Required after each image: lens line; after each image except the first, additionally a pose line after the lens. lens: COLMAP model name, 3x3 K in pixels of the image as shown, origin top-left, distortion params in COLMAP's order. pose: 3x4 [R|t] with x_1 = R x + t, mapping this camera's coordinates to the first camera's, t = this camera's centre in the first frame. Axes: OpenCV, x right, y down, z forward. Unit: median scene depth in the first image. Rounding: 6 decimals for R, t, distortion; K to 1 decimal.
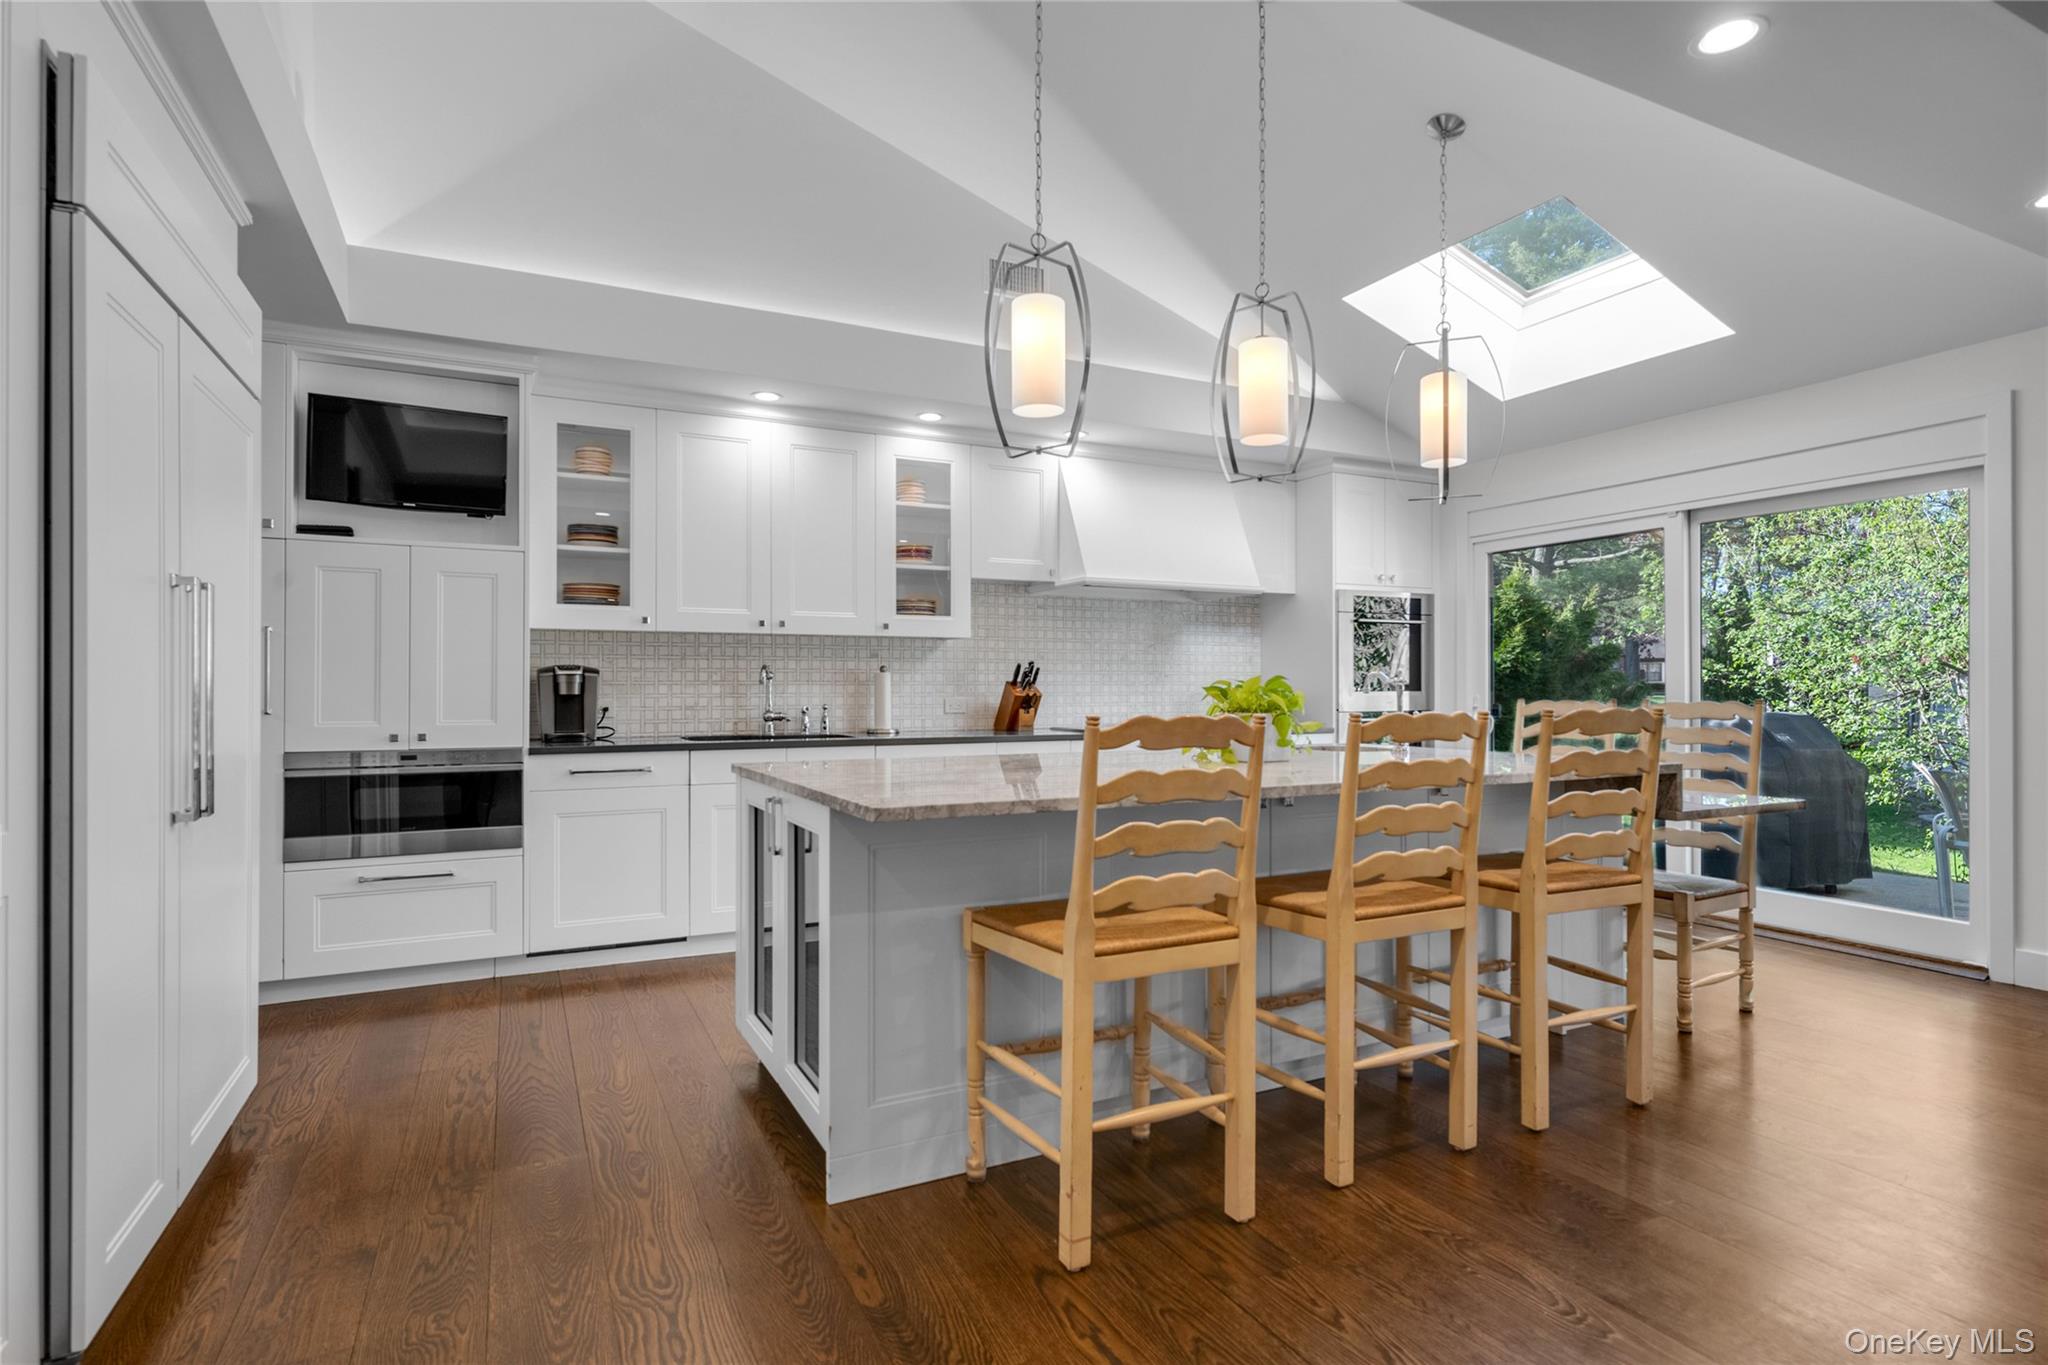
lens RADIAL K [[1028.8, 0, 1058.8], [0, 1028.8, 688.8], [0, 0, 1]] dist [0.005082, -0.000189]
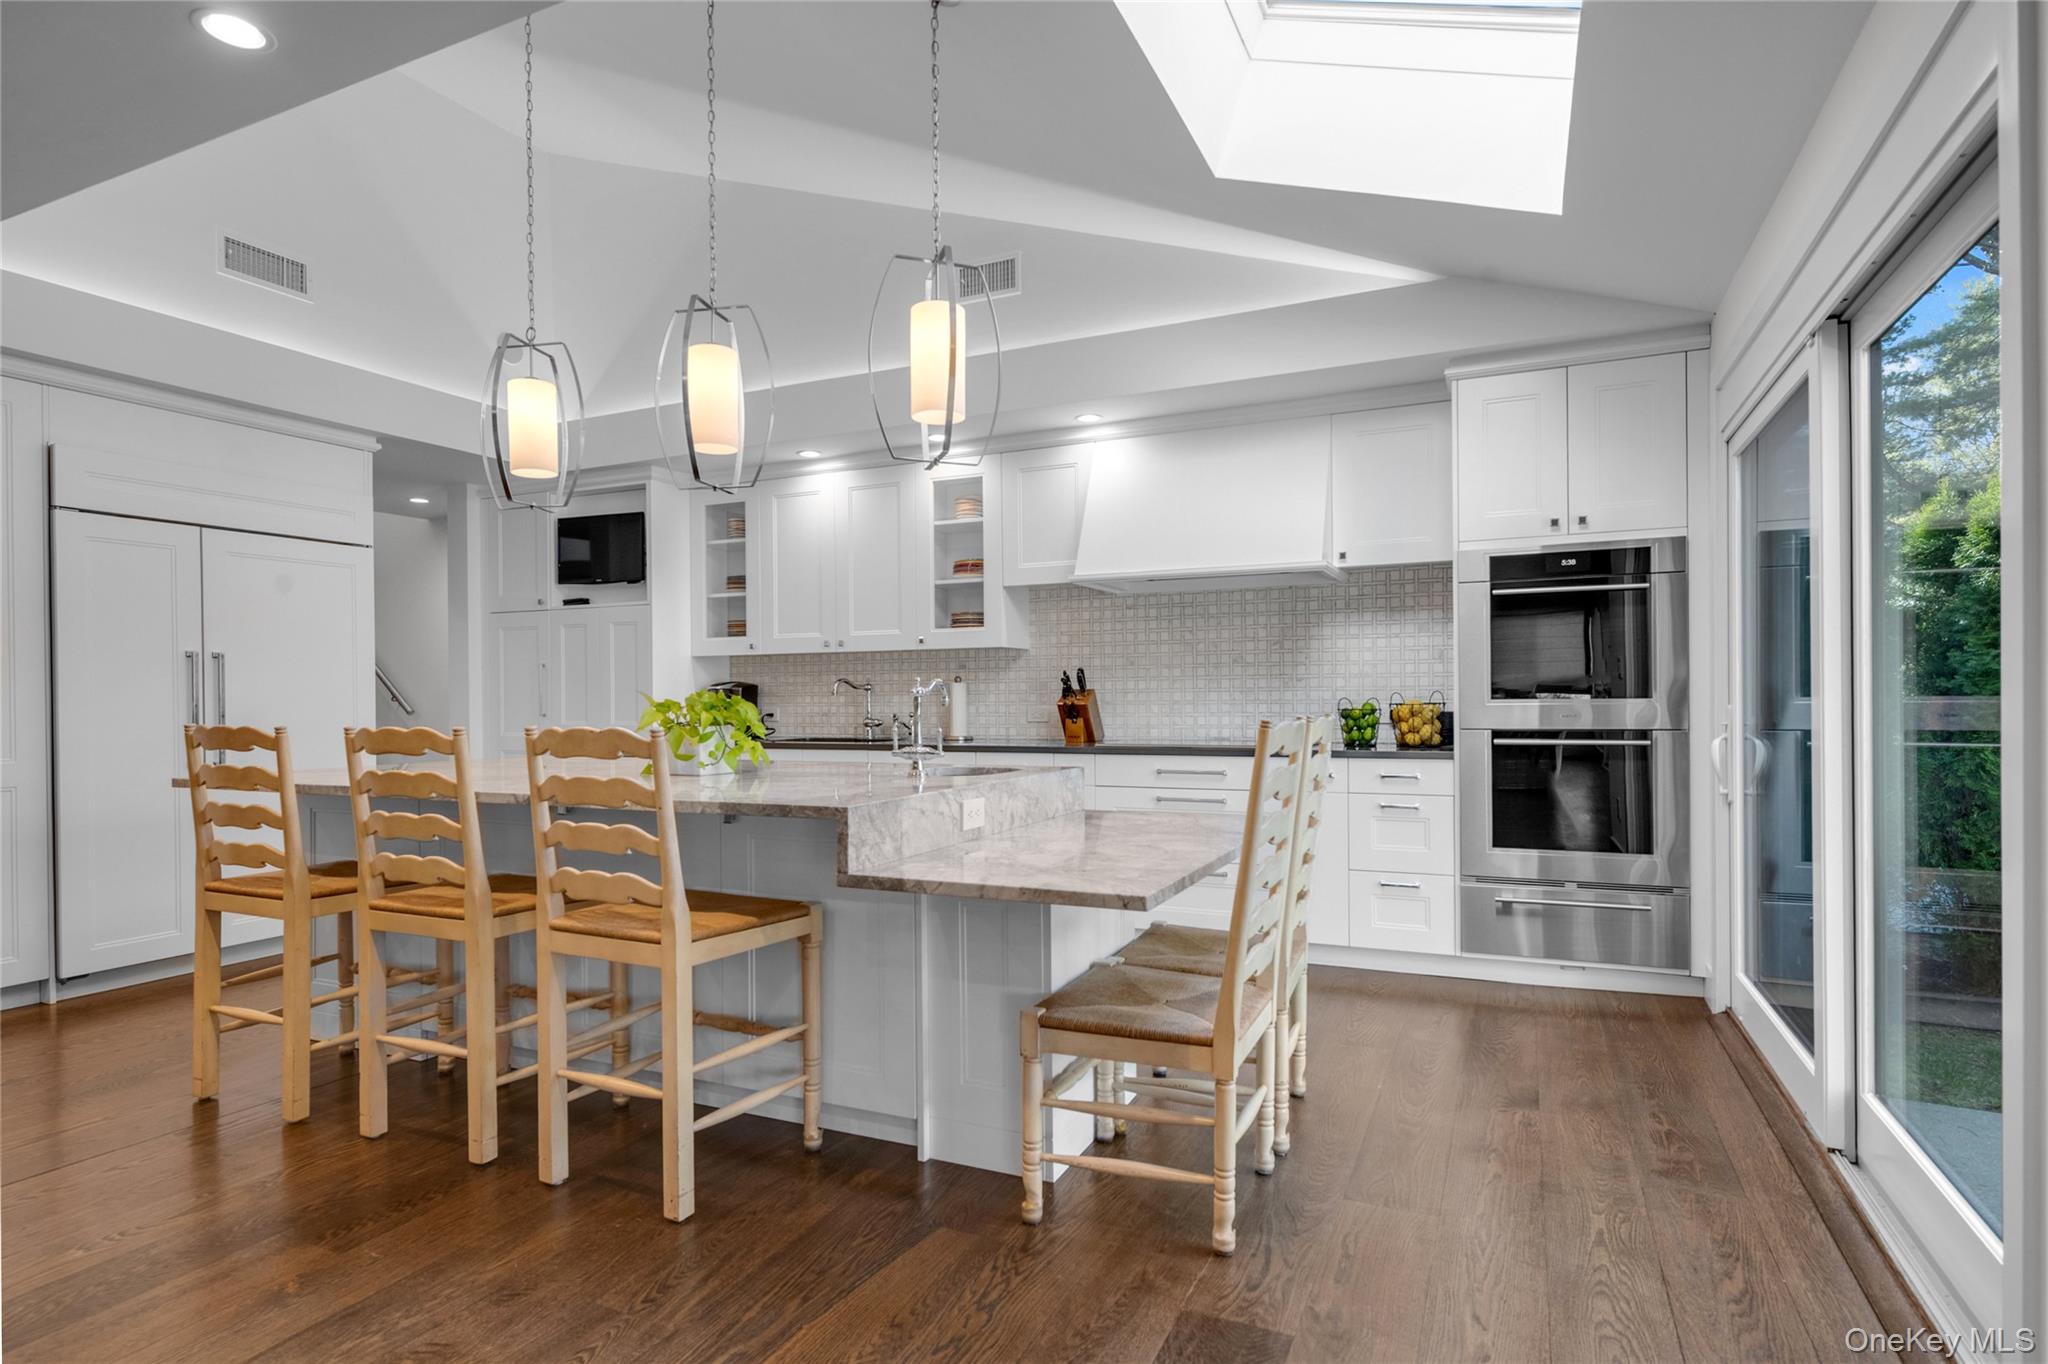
lens RADIAL K [[1080.5, 0, 1043.0], [0, 1080.5, 711.0], [0, 0, 1]] dist [0.005092, -0.002745]
pose [[0.620805, 0.007329, -0.783931, 0.801989], [0.008039, 0.999844, 0.015714, -0.003793], [0.783924, -0.016057, 0.620649, 0.400445]]
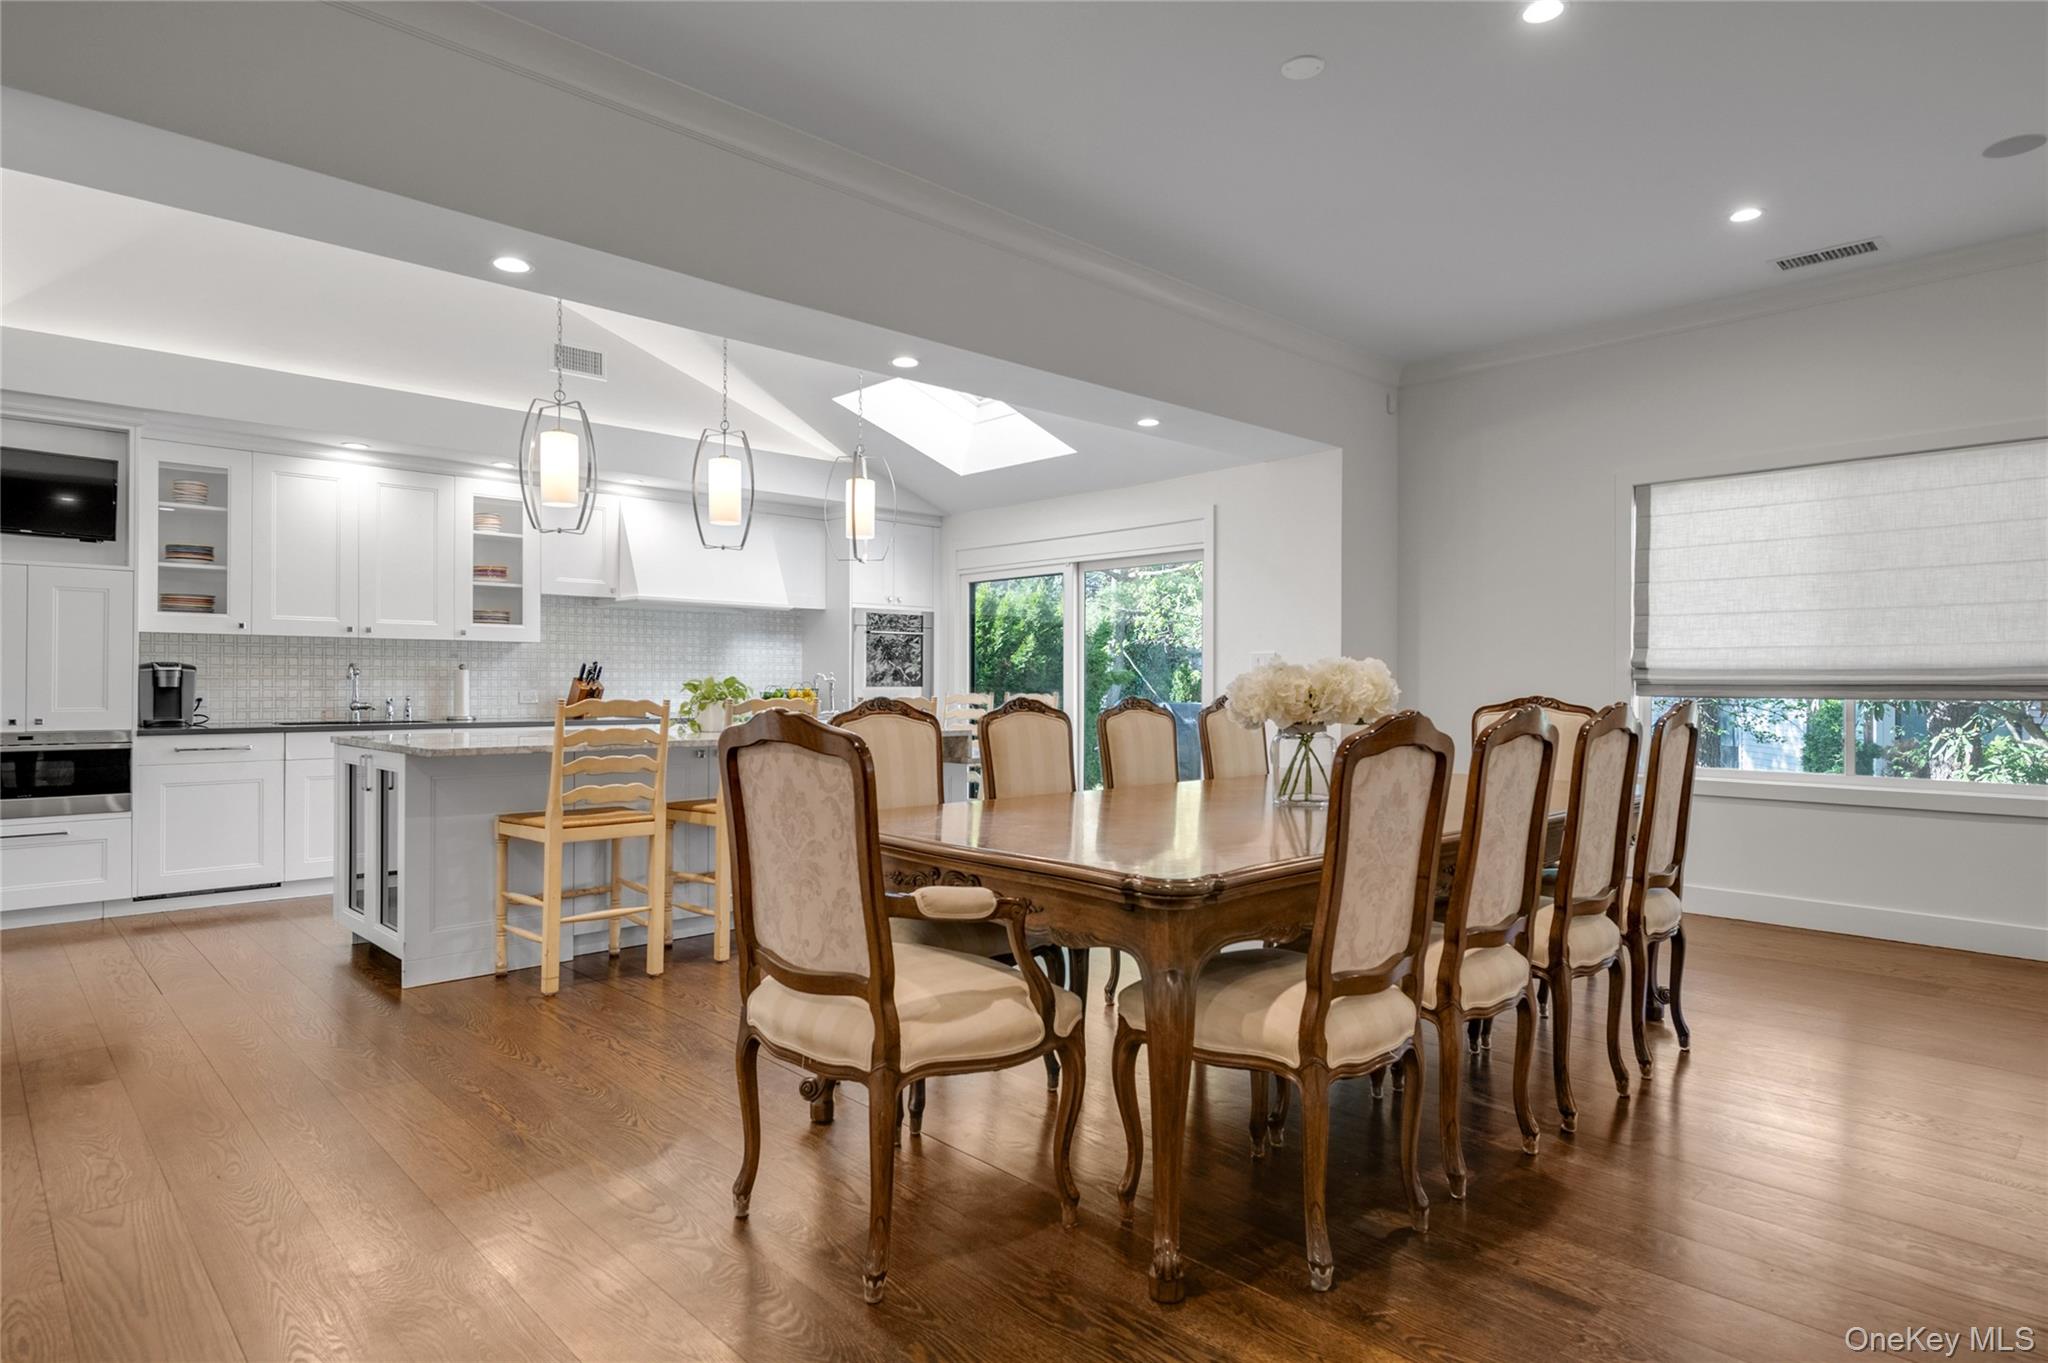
lens RADIAL K [[1080.5, 0, 1018.1], [0, 1080.5, 686.8], [0, 0, 1]] dist [0.005092, -0.002745]
pose [[0.959980, 0.003338, 0.280049, 0.107412], [-0.004234, 0.999988, 0.002594, -0.001952], [-0.280037, -0.003675, 0.959982, -0.430864]]
